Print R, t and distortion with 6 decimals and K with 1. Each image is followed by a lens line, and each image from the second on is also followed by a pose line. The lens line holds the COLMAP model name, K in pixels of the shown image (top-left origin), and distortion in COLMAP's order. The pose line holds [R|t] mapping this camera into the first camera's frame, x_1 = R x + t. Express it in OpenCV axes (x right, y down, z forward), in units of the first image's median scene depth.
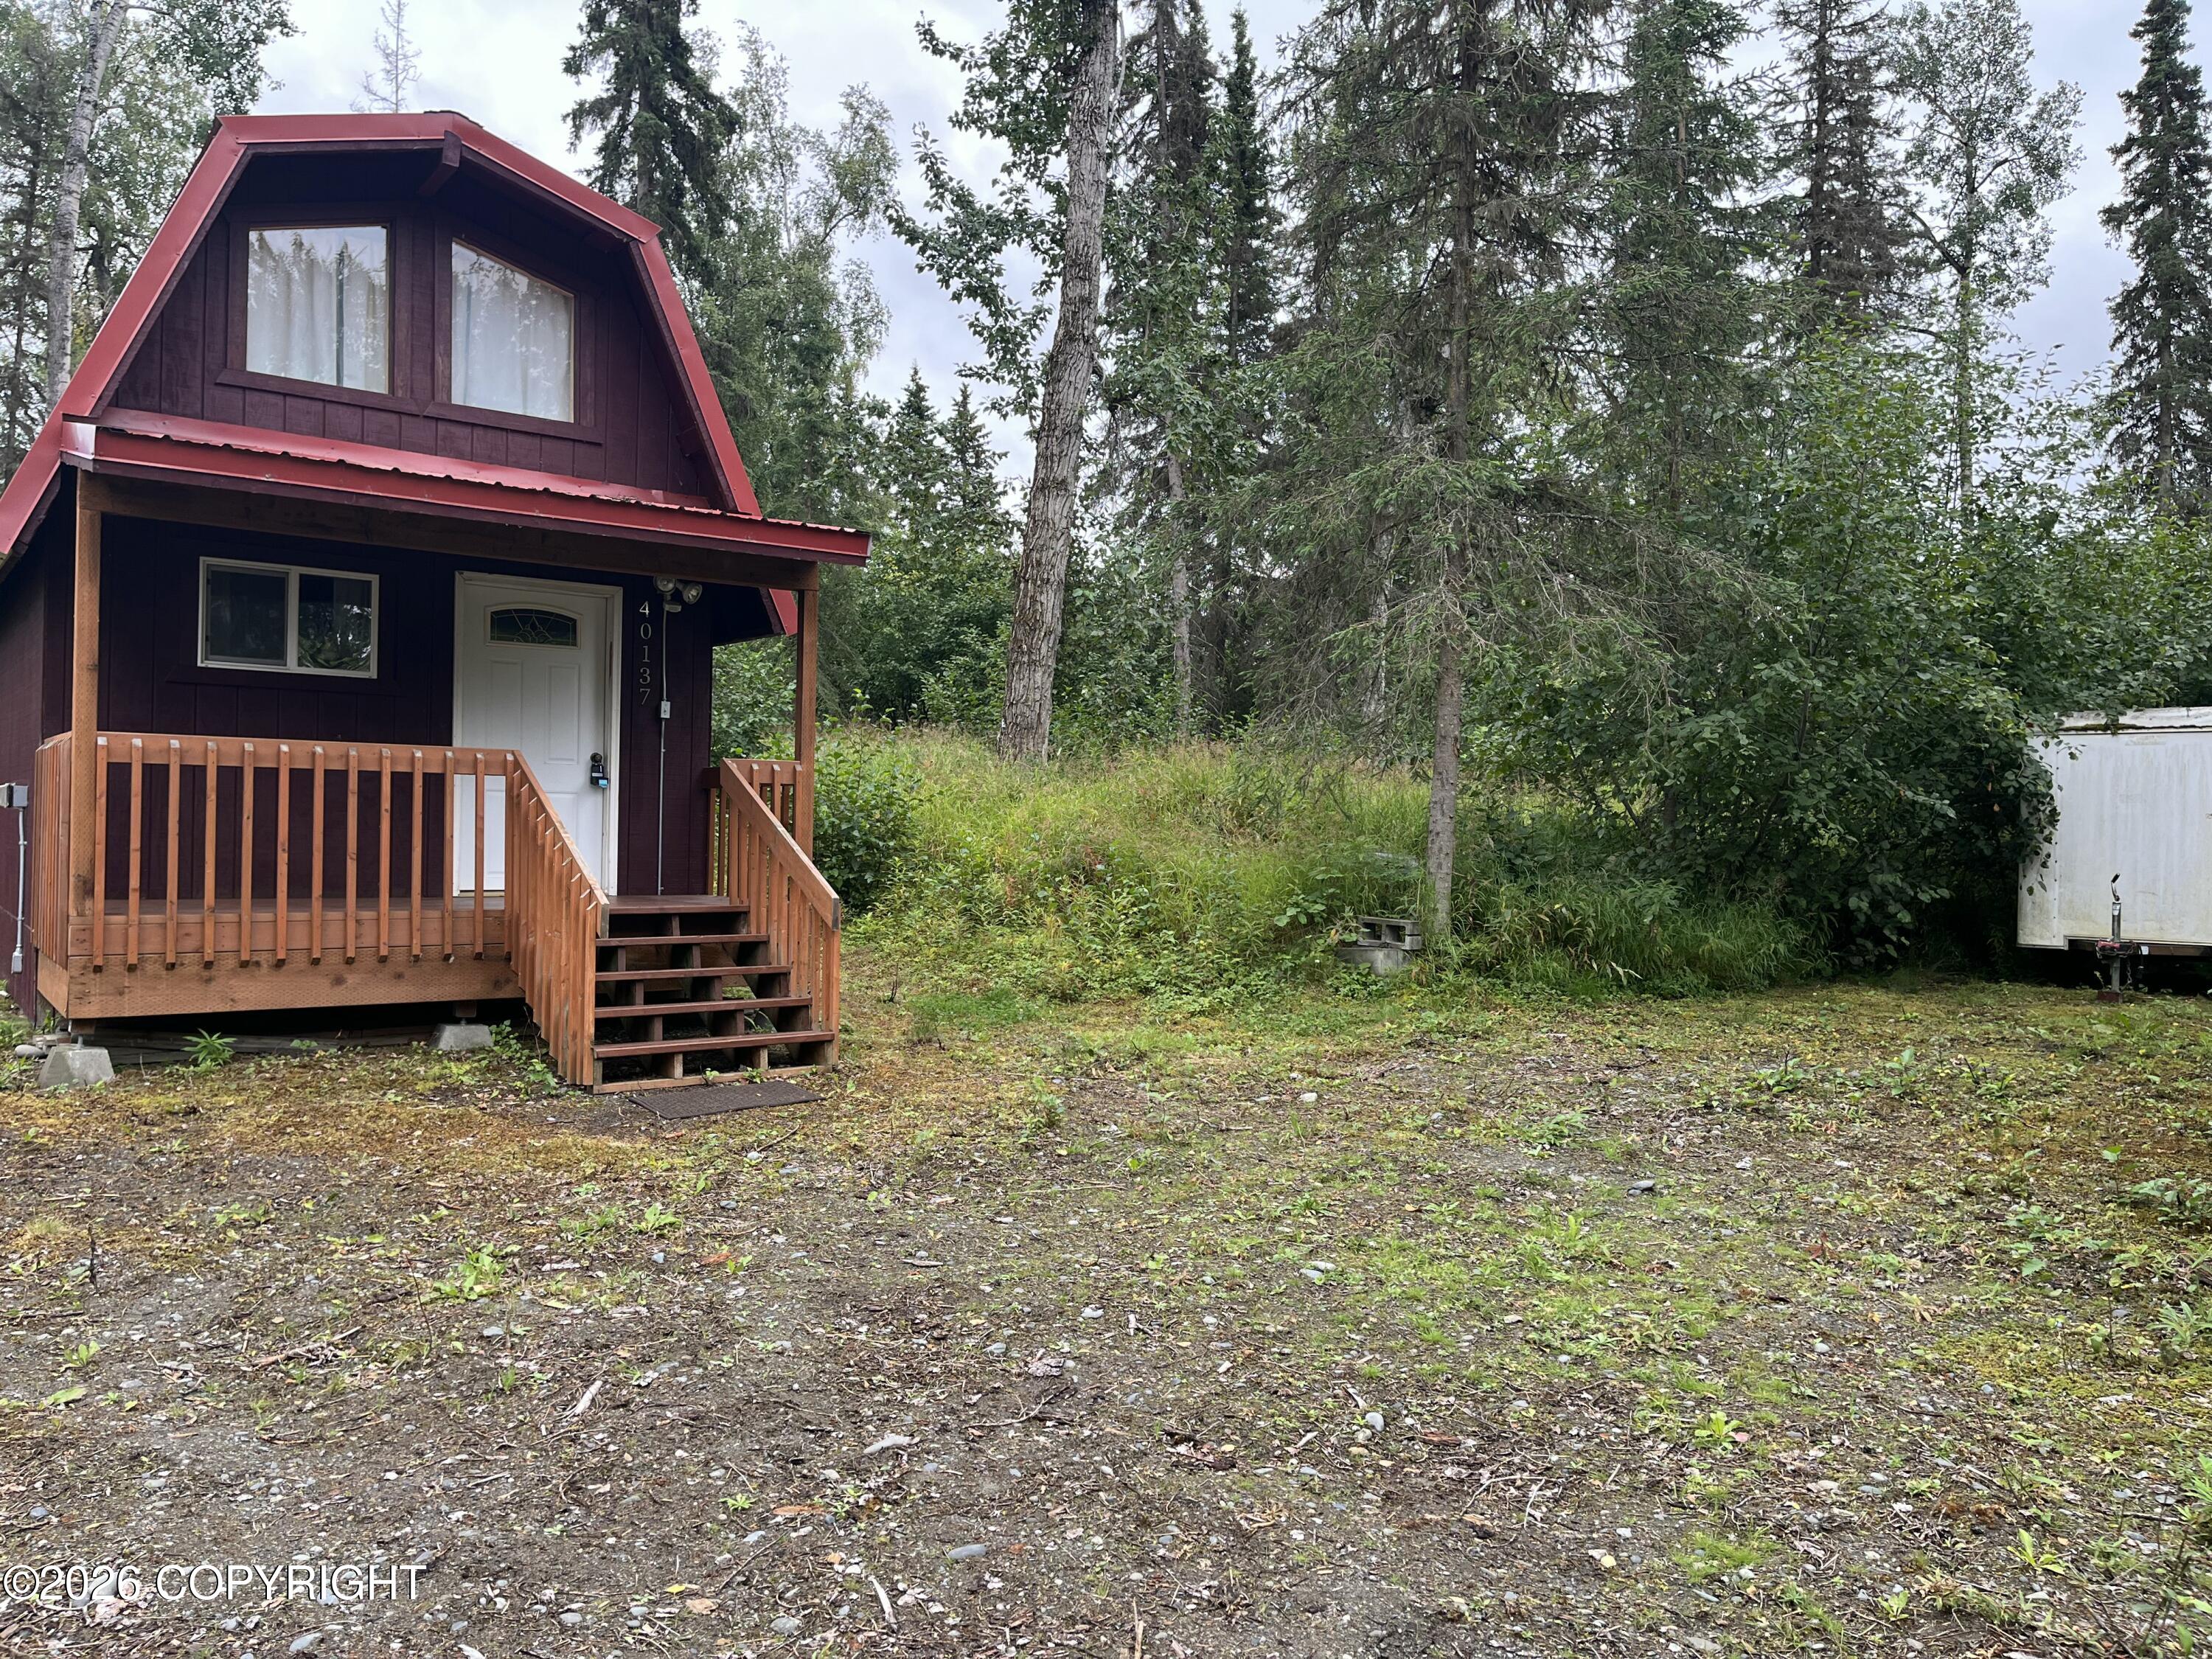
lens RADIAL K [[1666.7, 0, 1096.9], [0, 1666.7, 837.0], [0, 0, 1]] dist [0.074542, -0.095967]
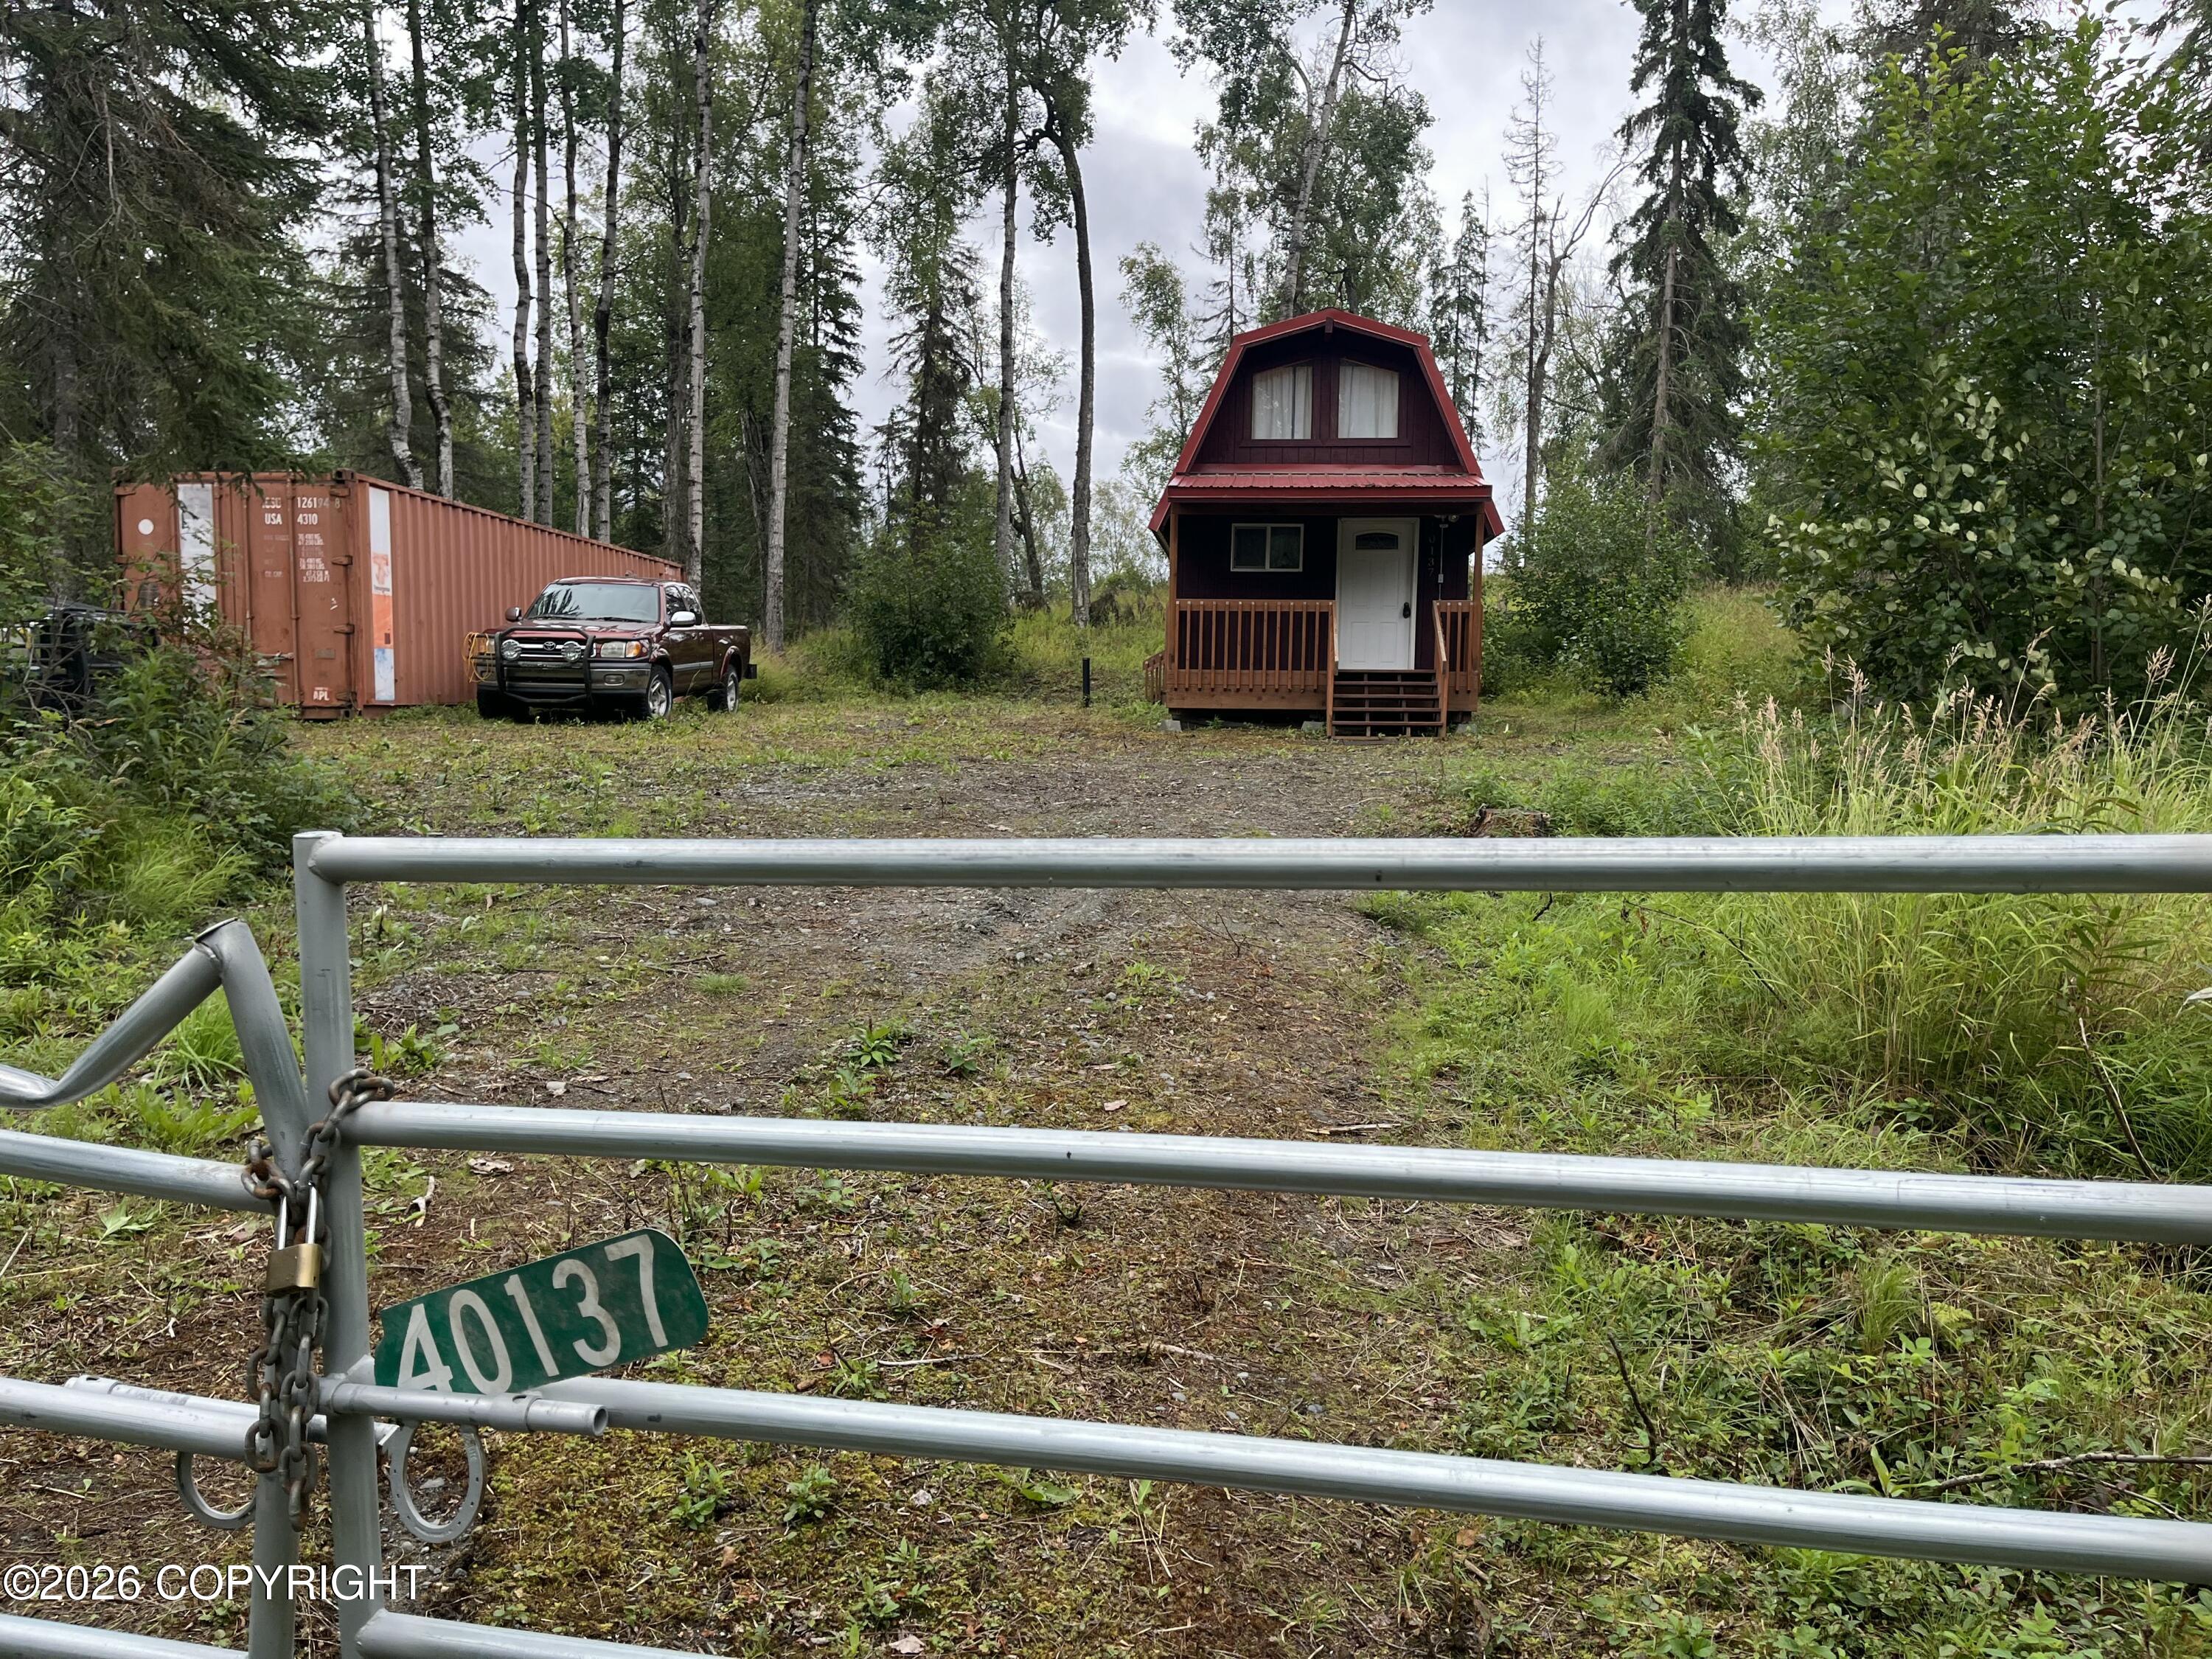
lens RADIAL K [[1666.7, 0, 1118.5], [0, 1666.7, 794.9], [0, 0, 1]] dist [0.074542, -0.095967]
pose [[0.750892, 0.035618, -0.659464, 0.775183], [-0.004707, 0.998808, 0.048587, 0.085298], [0.660408, -0.033379, 0.750164, -0.741399]]
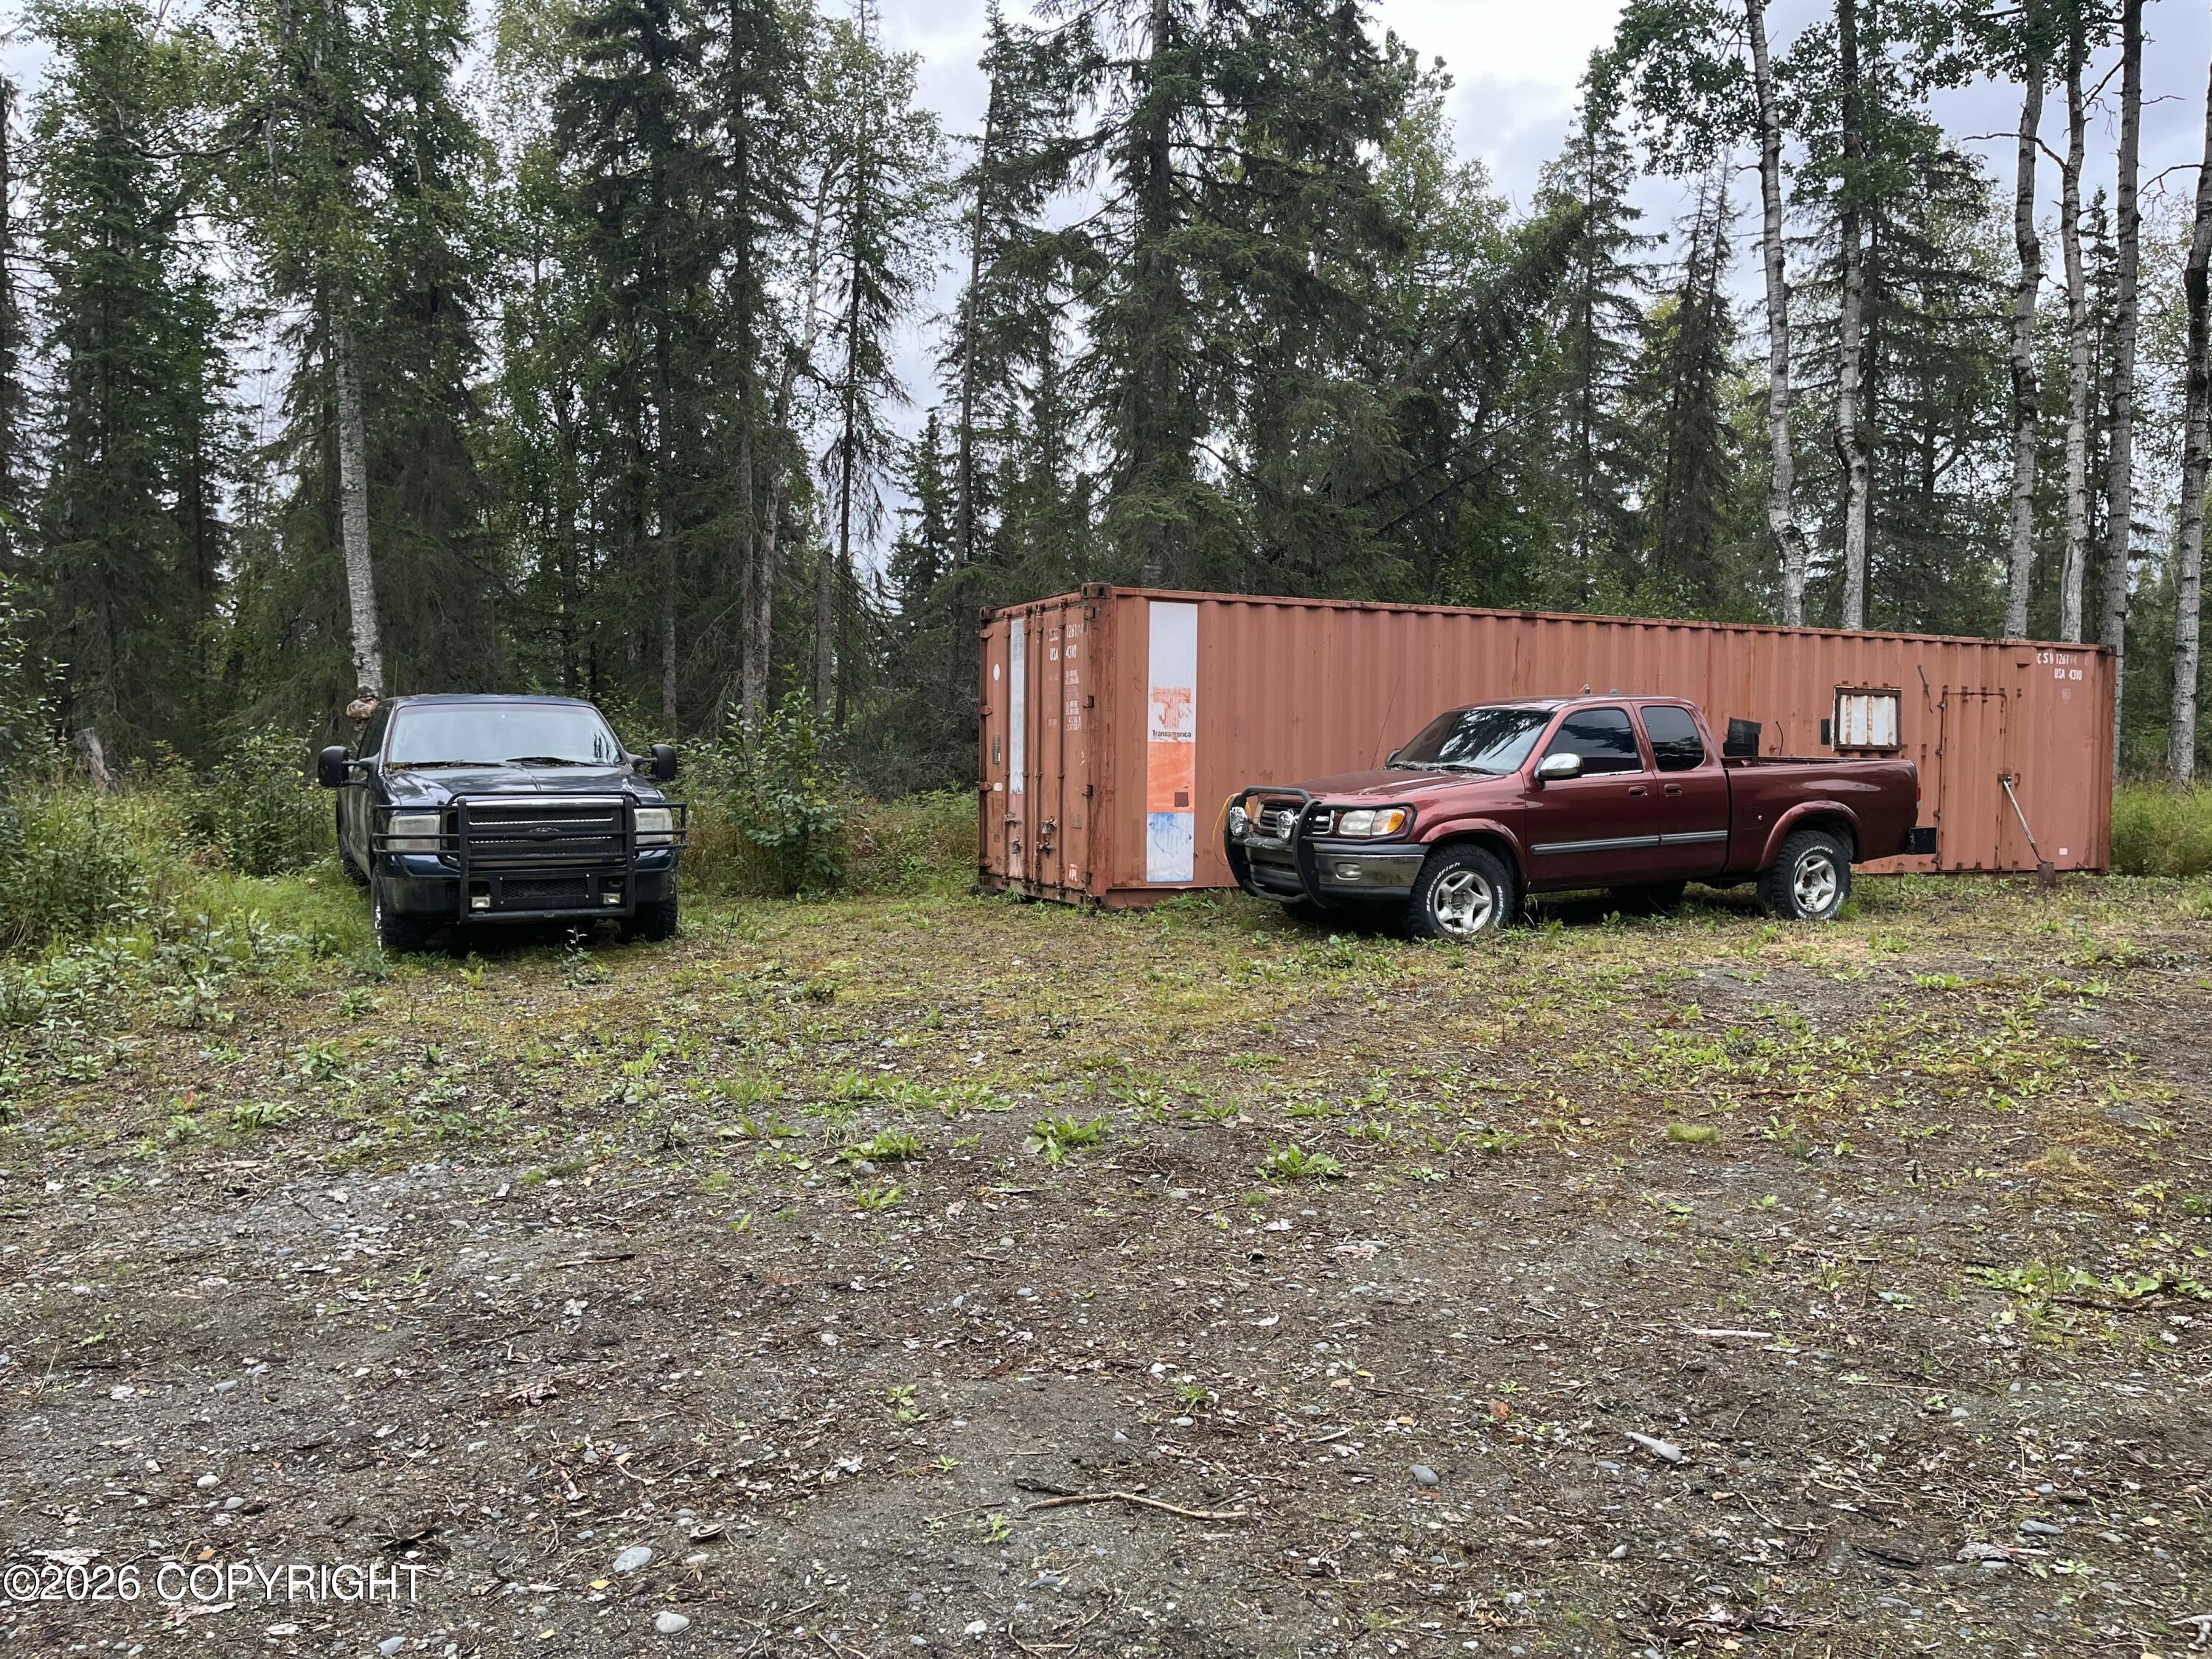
lens RADIAL K [[1666.7, 0, 1096.9], [0, 1666.7, 827.6], [0, 0, 1]] dist [0.074542, -0.095967]
pose [[-0.252604, 0.025512, -0.967233, 0.315476], [-0.020570, 0.999285, 0.031729, -0.005844], [0.967351, 0.027911, -0.251899, 0.330313]]
